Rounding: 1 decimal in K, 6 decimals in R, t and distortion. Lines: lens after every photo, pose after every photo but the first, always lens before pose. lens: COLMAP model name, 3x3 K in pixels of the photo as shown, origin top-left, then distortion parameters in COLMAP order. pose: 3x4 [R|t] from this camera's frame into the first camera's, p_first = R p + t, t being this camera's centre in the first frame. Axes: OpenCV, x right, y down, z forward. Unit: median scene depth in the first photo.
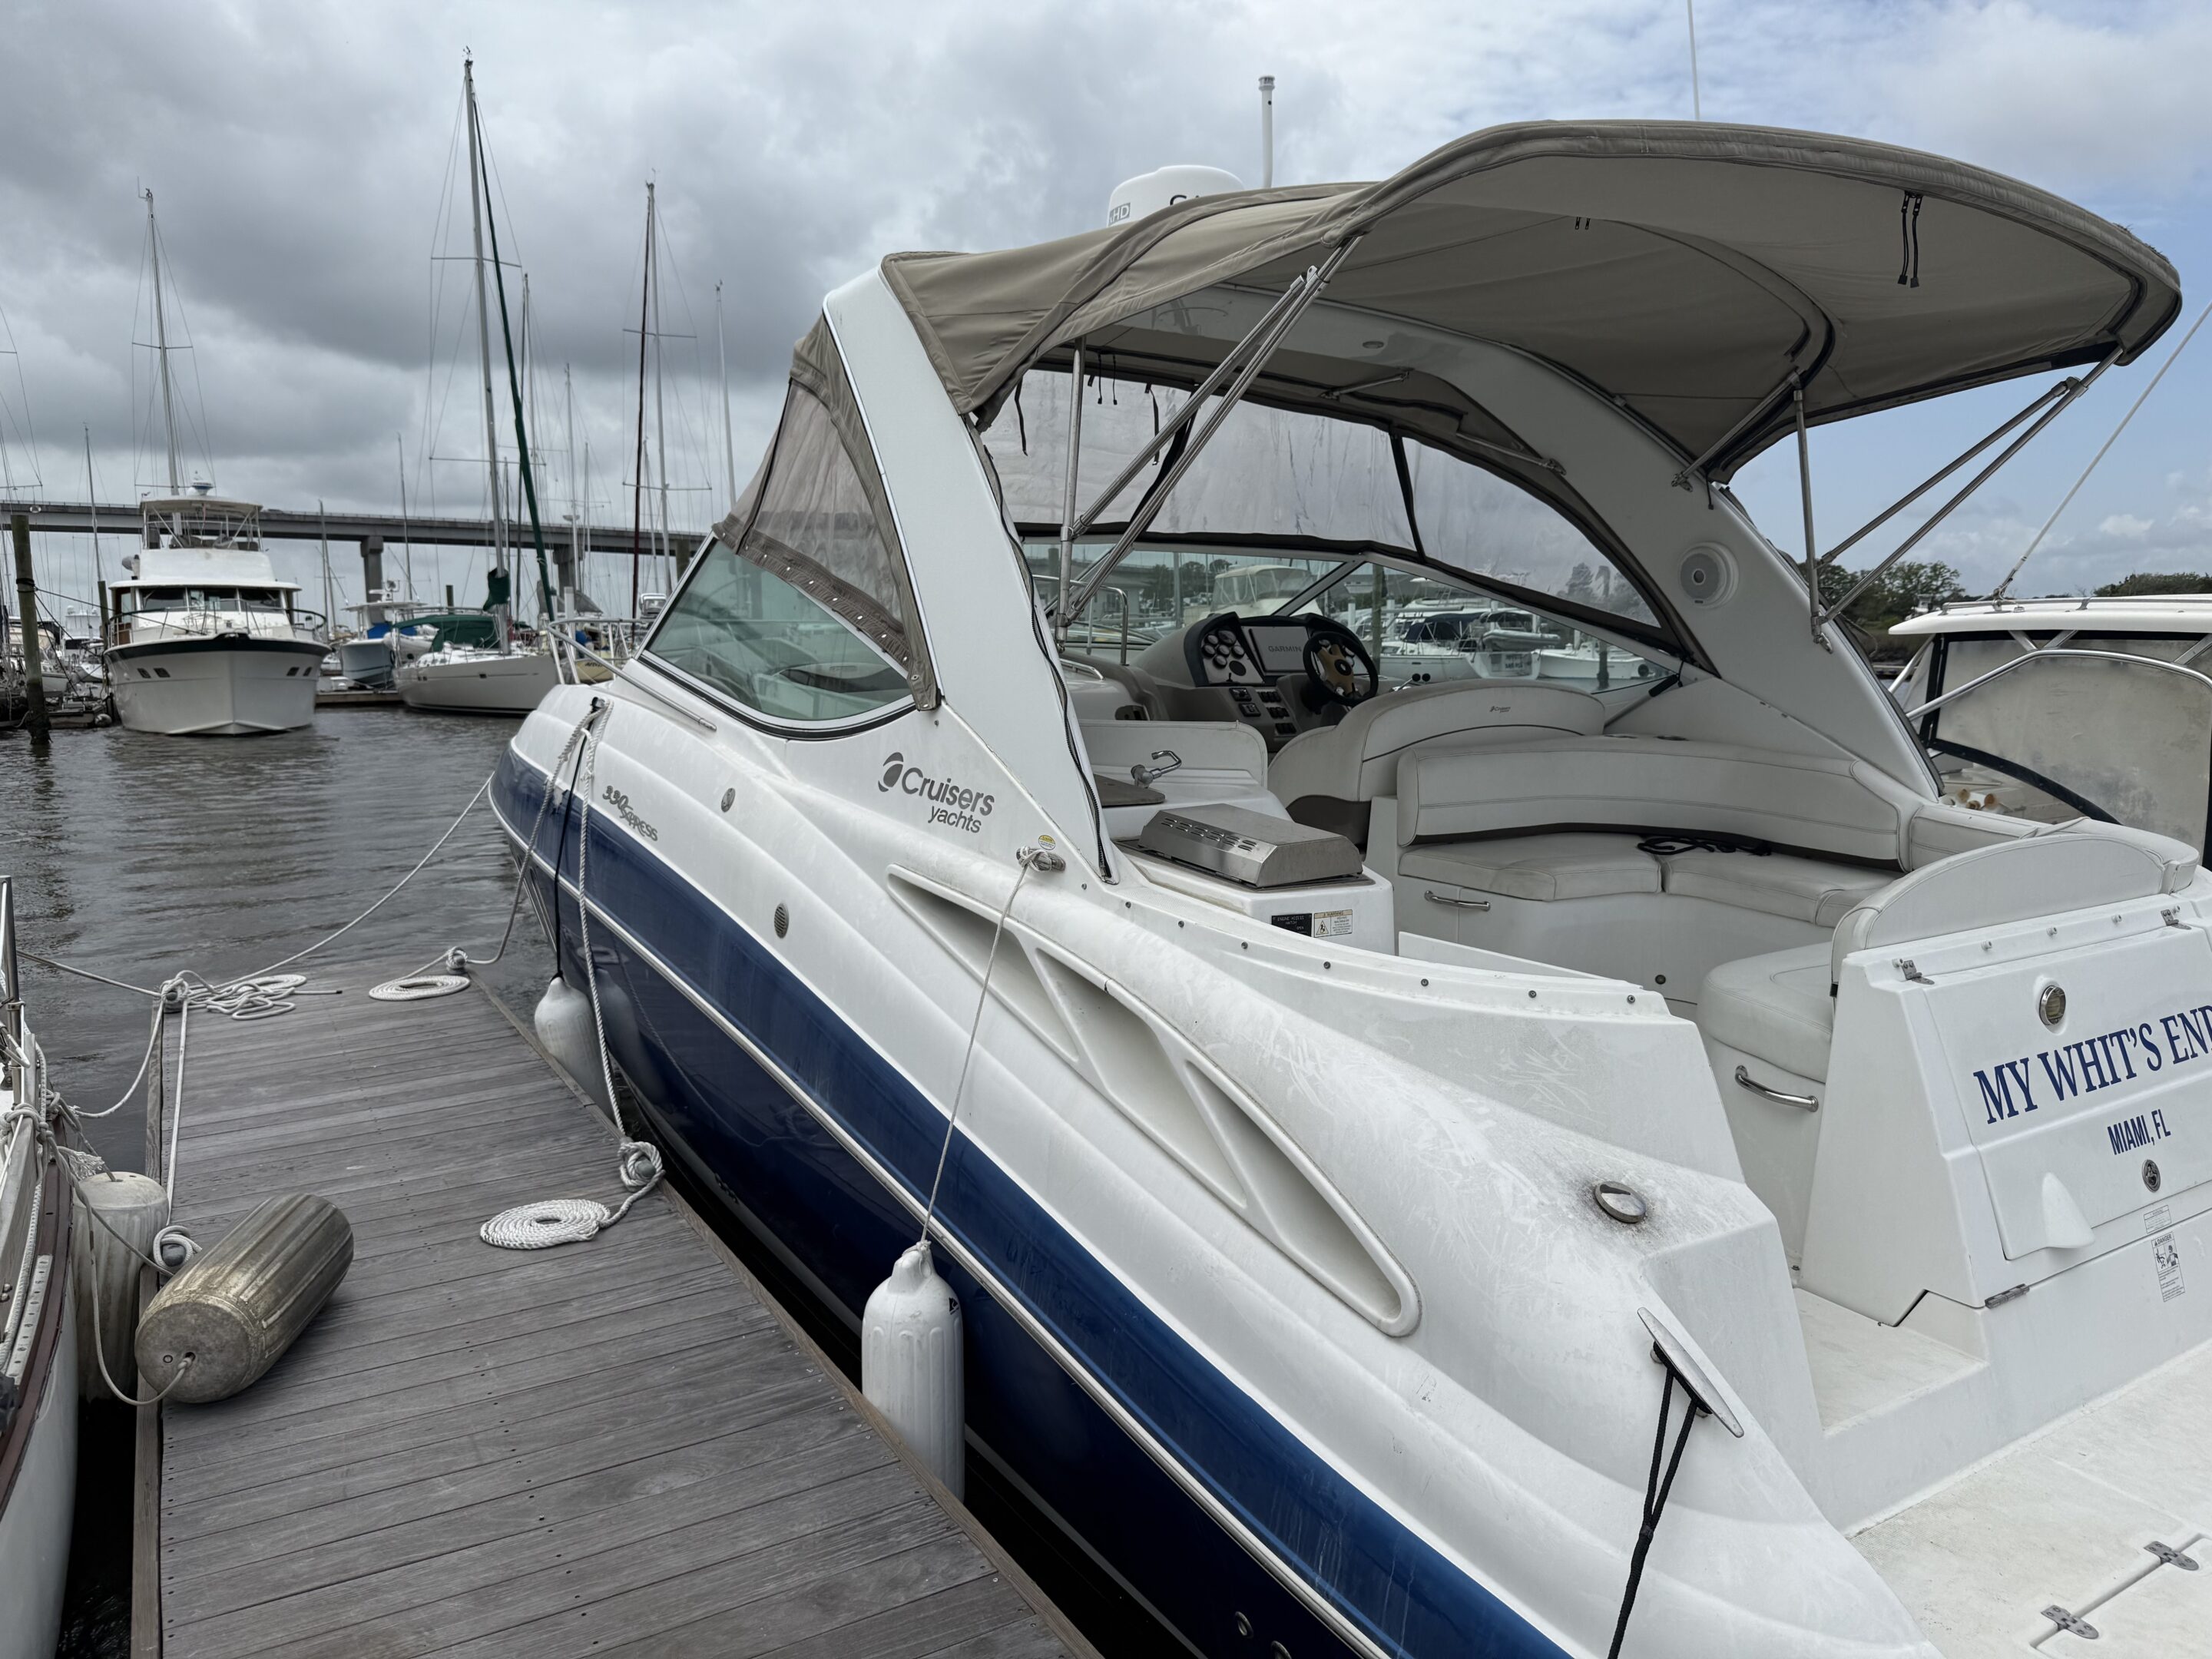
lens RADIAL K [[1510.6, 0, 1106.0], [0, 1510.6, 829.5], [0, 0, 1]] dist [0.024001, -0.007967]
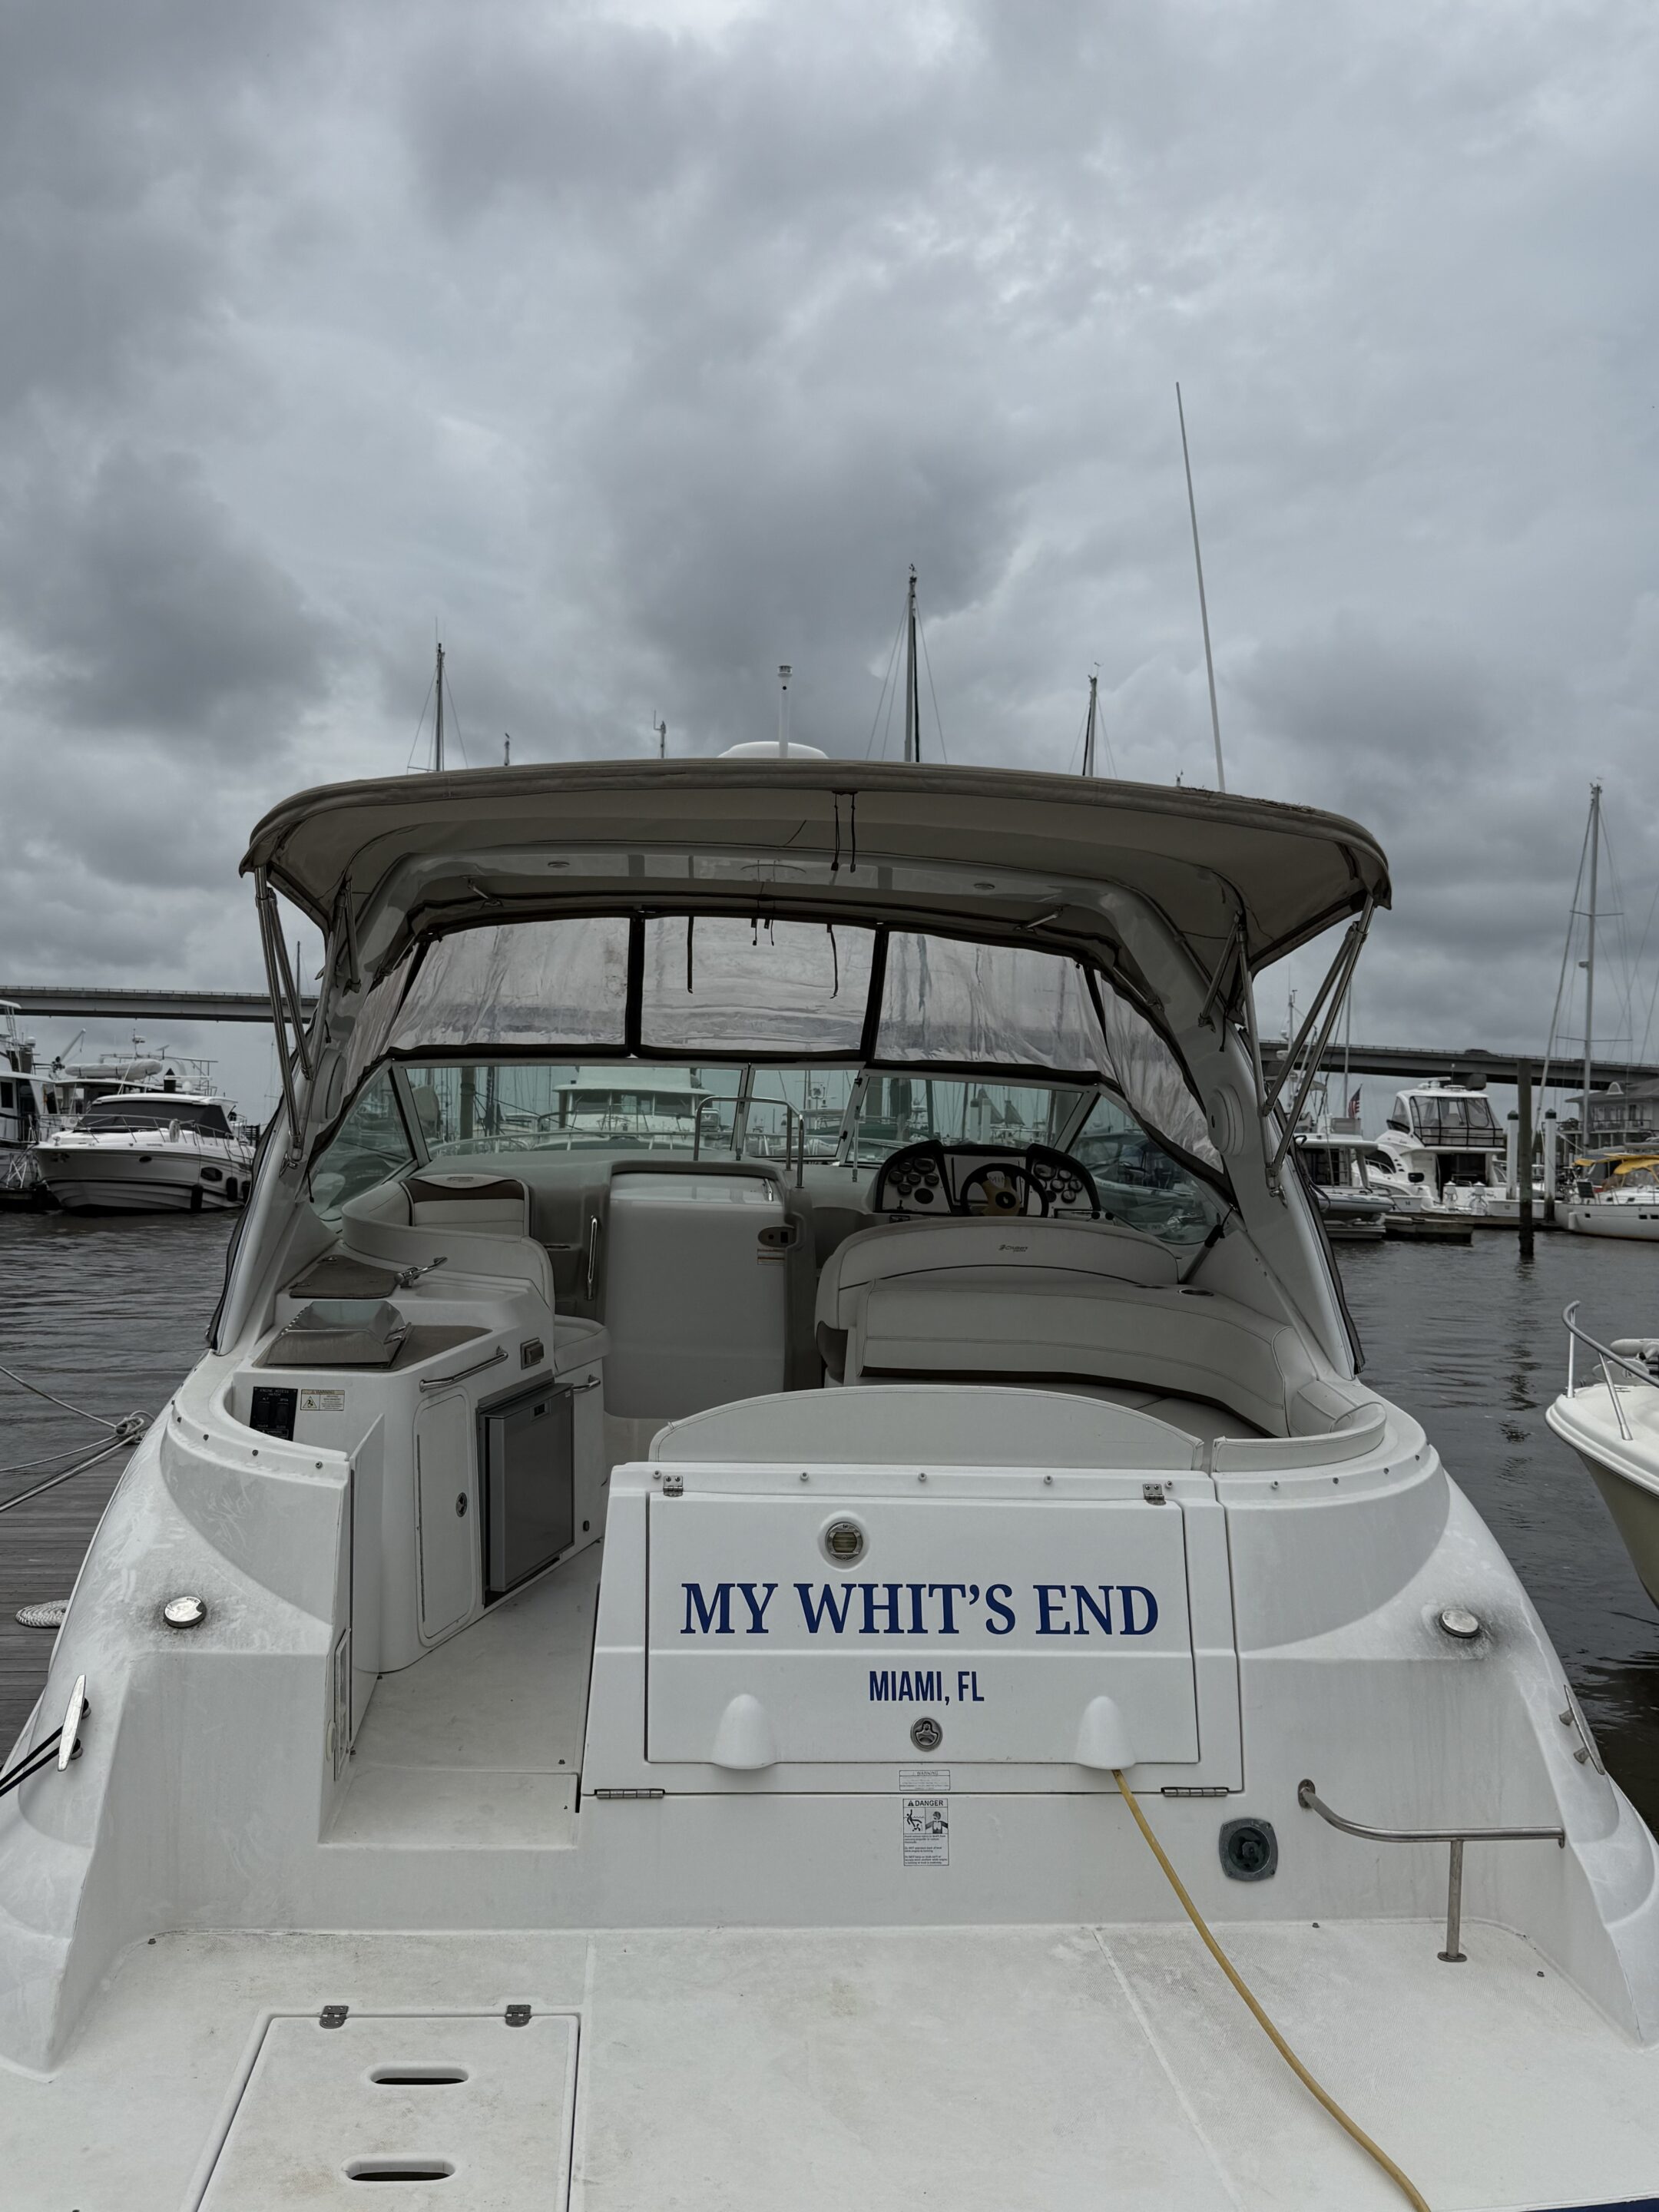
lens RADIAL K [[1763.9, 0, 829.5], [0, 1763.9, 1106.0], [0, 0, 1]] dist [0.193443, -0.416256]
pose [[0.895494, 0.021065, -0.444575, 1.137565], [-0.089552, 0.986979, -0.133615, -0.014248], [0.435972, 0.159464, 0.885720, -0.125609]]
